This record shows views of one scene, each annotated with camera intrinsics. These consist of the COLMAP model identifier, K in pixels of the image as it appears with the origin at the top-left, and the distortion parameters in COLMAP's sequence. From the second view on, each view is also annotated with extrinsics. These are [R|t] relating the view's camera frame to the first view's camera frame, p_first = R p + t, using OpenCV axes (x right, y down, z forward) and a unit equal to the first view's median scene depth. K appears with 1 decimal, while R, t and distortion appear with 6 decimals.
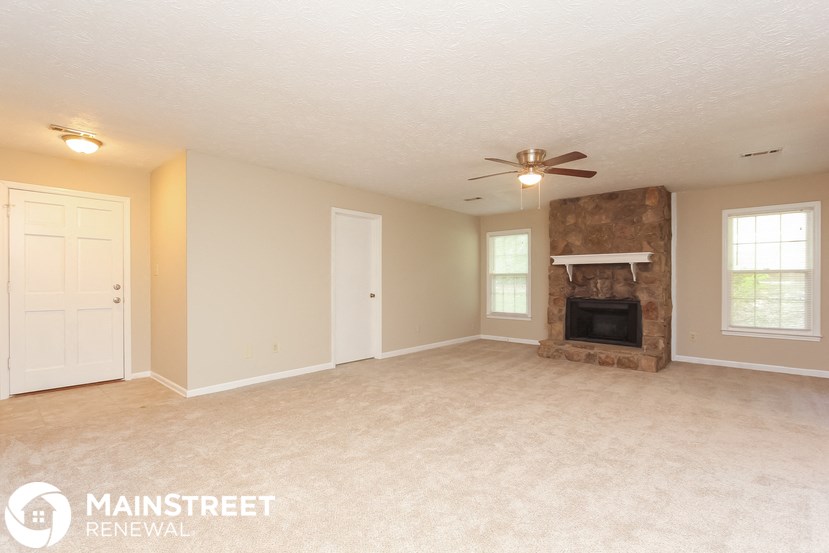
lens RADIAL K [[390.4, 0, 432.0], [0, 390.4, 284.7], [0, 0, 1]] dist [-0.003107, 0.000126]
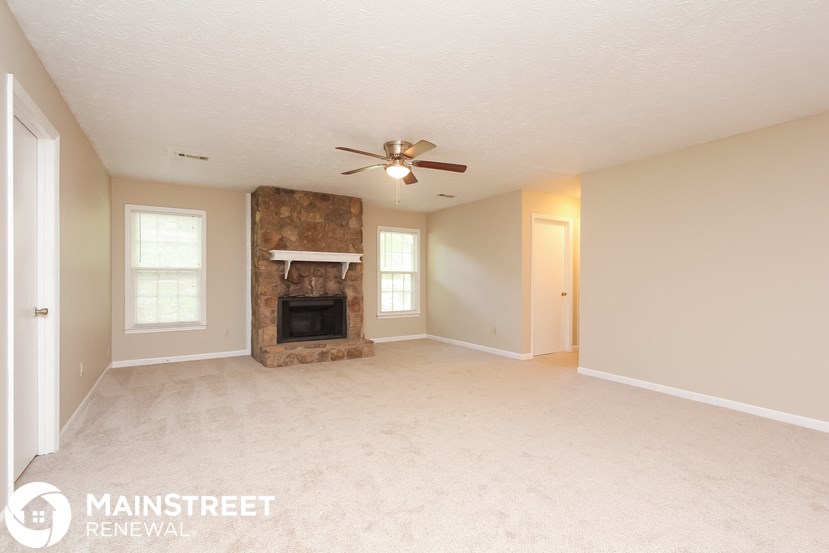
lens RADIAL K [[390.4, 0, 418.8], [0, 390.4, 276.8], [0, 0, 1]] dist [-0.003107, 0.000126]
pose [[0.294419, 0.004897, 0.955664, -0.444992], [0.005318, 0.999963, -0.006762, -0.005838], [-0.955662, 0.007073, 0.294382, 0.441077]]
